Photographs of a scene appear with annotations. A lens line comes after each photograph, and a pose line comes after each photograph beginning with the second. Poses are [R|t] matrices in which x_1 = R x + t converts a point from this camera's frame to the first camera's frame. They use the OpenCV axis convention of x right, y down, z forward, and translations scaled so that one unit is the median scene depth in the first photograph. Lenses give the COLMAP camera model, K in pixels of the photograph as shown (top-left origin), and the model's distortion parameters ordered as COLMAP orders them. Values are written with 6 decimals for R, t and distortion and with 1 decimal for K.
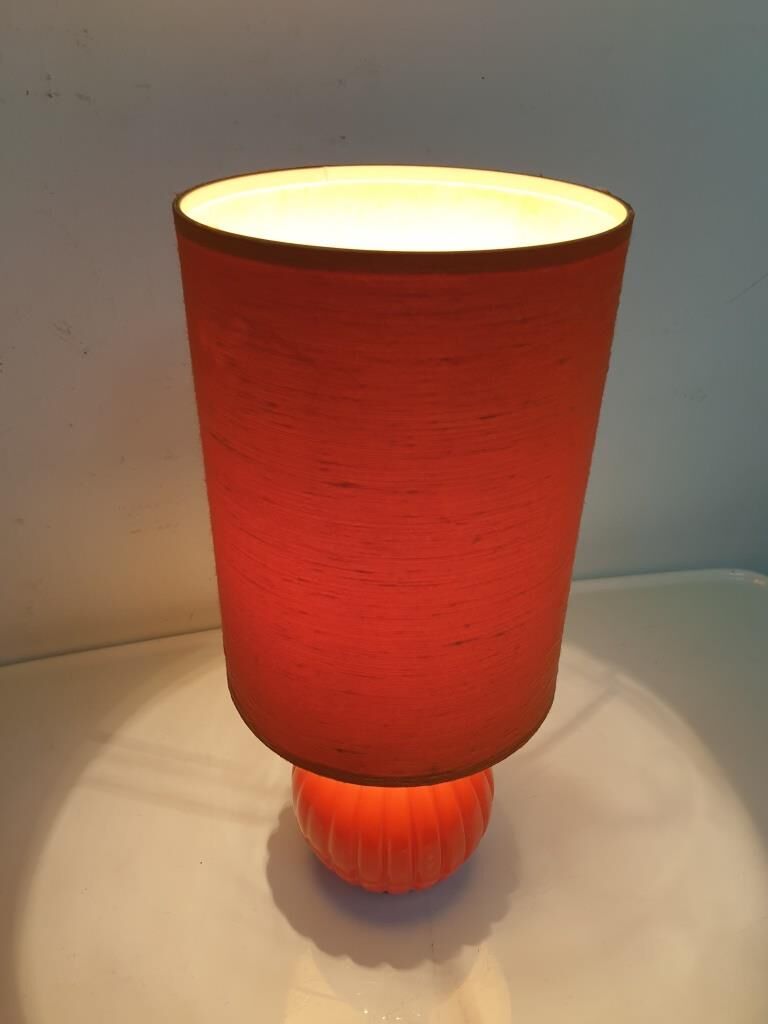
lens RADIAL K [[681.0, 0, 384.0], [0, 681.0, 512.0], [0, 0, 1]] dist [0.063169, -0.119930]
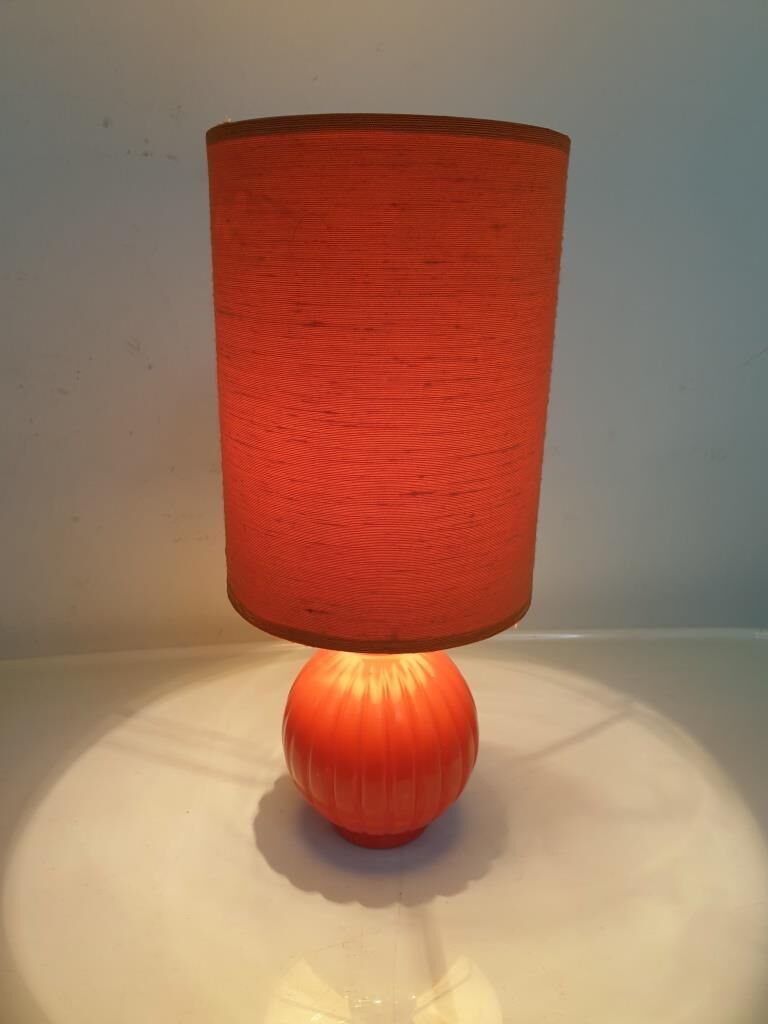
lens RADIAL K [[681.0, 0, 384.0], [0, 681.0, 512.0], [0, 0, 1]] dist [0.063169, -0.119930]
pose [[0.994442, 0.049745, -0.092798, 0.171055], [-0.064176, 0.985083, -0.159666, 0.418779], [0.083471, 0.164733, 0.982800, -0.106381]]
